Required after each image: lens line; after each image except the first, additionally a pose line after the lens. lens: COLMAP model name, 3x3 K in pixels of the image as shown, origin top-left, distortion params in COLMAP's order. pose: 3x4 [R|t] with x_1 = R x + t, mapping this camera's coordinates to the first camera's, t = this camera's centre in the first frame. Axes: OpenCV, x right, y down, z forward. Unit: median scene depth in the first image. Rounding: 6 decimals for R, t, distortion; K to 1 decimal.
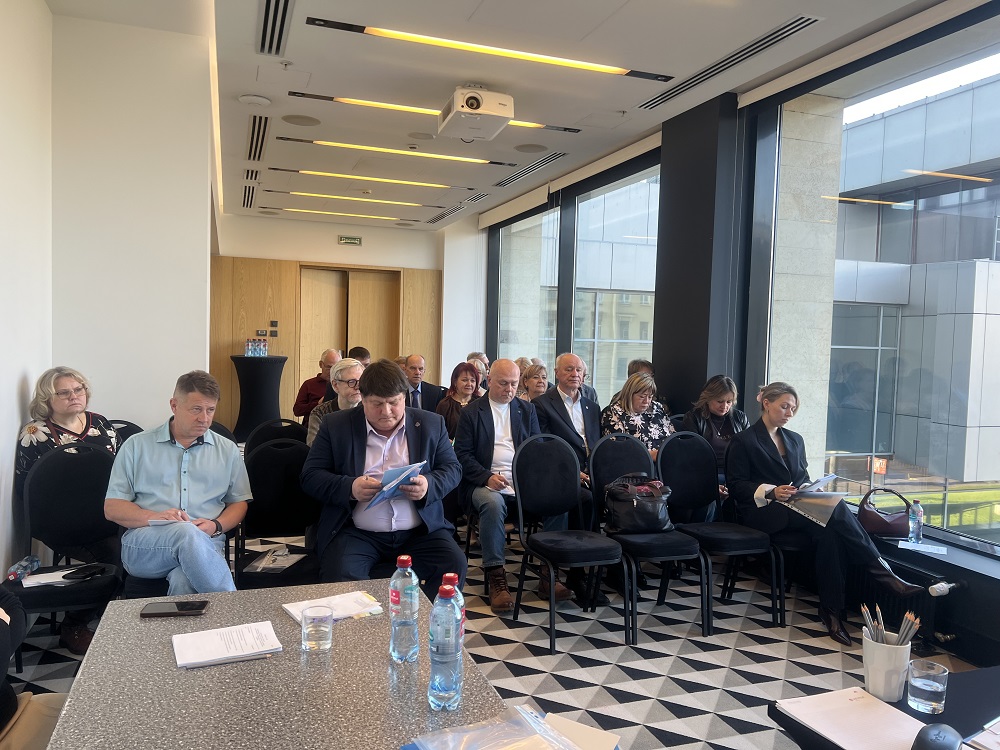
lens RADIAL K [[747.1, 0, 497.5], [0, 747.1, 366.9], [0, 0, 1]] dist [0.012825, -0.002947]
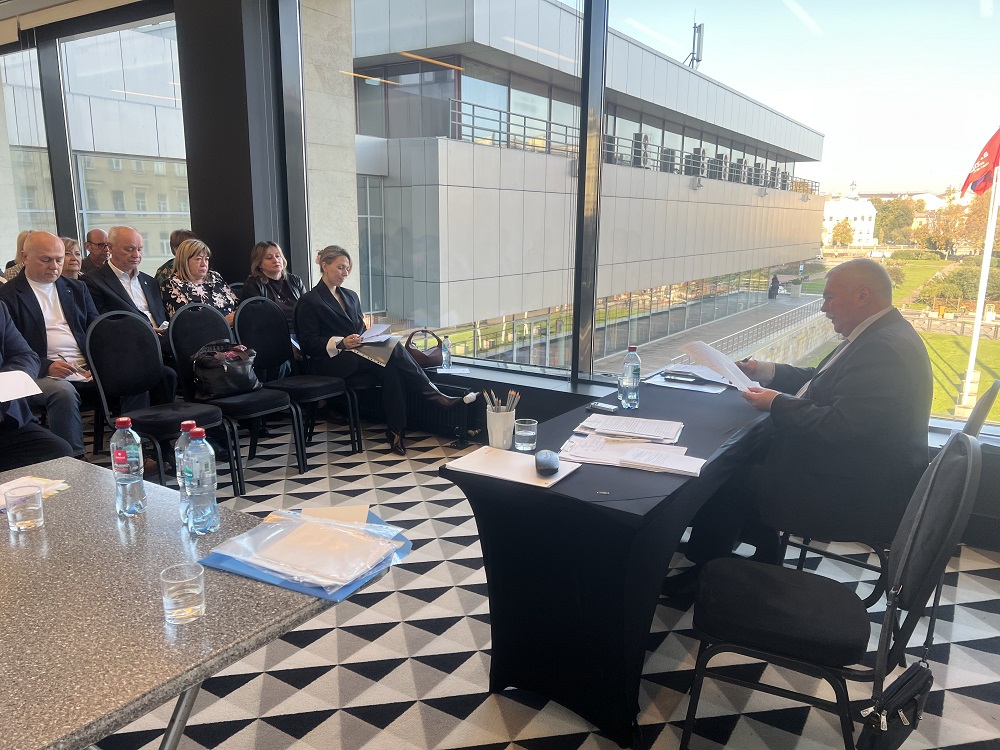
lens RADIAL K [[742.6, 0, 500.0], [0, 742.6, 375.0], [0, 0, 1]] dist [0.007633, 0.007344]
pose [[0.793084, -0.146119, 0.591327, -0.115186], [0.037467, 0.980665, 0.192075, 0.006267], [-0.607959, -0.130176, 0.783224, -0.042111]]
